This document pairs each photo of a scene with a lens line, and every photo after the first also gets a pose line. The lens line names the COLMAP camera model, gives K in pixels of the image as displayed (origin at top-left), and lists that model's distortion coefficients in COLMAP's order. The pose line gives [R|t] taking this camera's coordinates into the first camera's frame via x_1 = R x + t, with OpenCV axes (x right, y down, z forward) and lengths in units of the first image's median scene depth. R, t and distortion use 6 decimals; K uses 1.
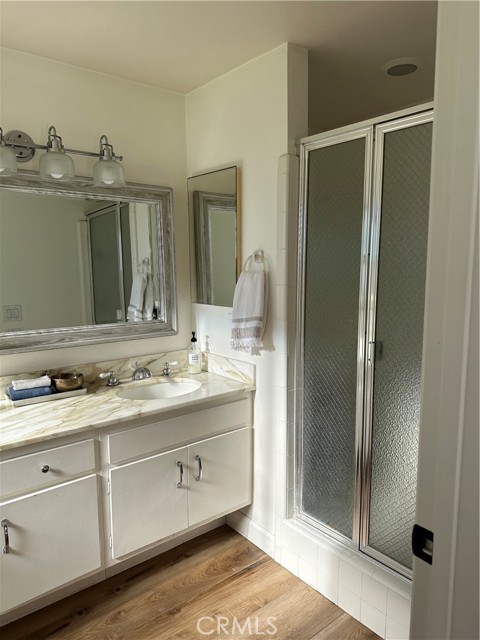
lens RADIAL K [[443.7, 0, 240.5], [0, 443.7, 323.6], [0, 0, 1]] dist [0.126374, -0.214016]
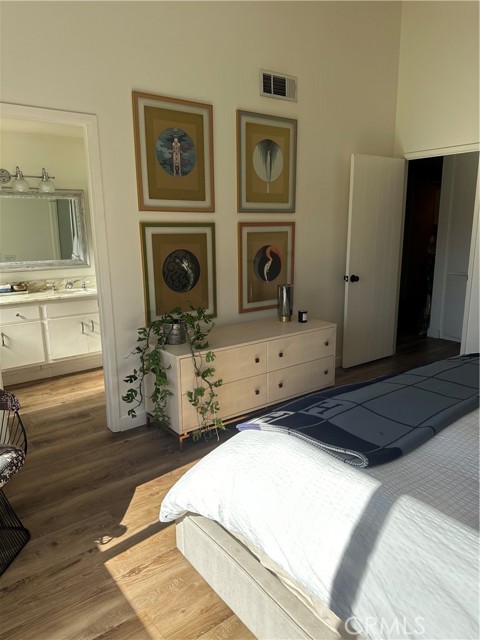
lens RADIAL K [[443.7, 0, 240.5], [0, 443.7, 323.6], [0, 0, 1]] dist [0.126374, -0.214016]
pose [[0.999721, 0.001335, -0.023599, 0.631667], [0.000656, 0.996454, 0.084136, 0.119127], [0.023628, -0.084128, 0.996175, -1.074183]]
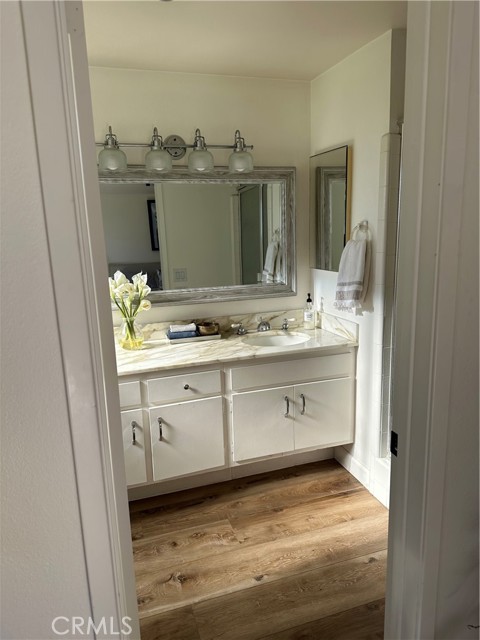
lens RADIAL K [[443.7, 0, 240.5], [0, 443.7, 323.6], [0, 0, 1]] dist [0.126374, -0.214016]
pose [[0.935374, 0.049791, -0.350138, 0.152963], [-0.020010, 0.995905, 0.088167, -0.002183], [0.353094, -0.075463, 0.932540, -0.169689]]
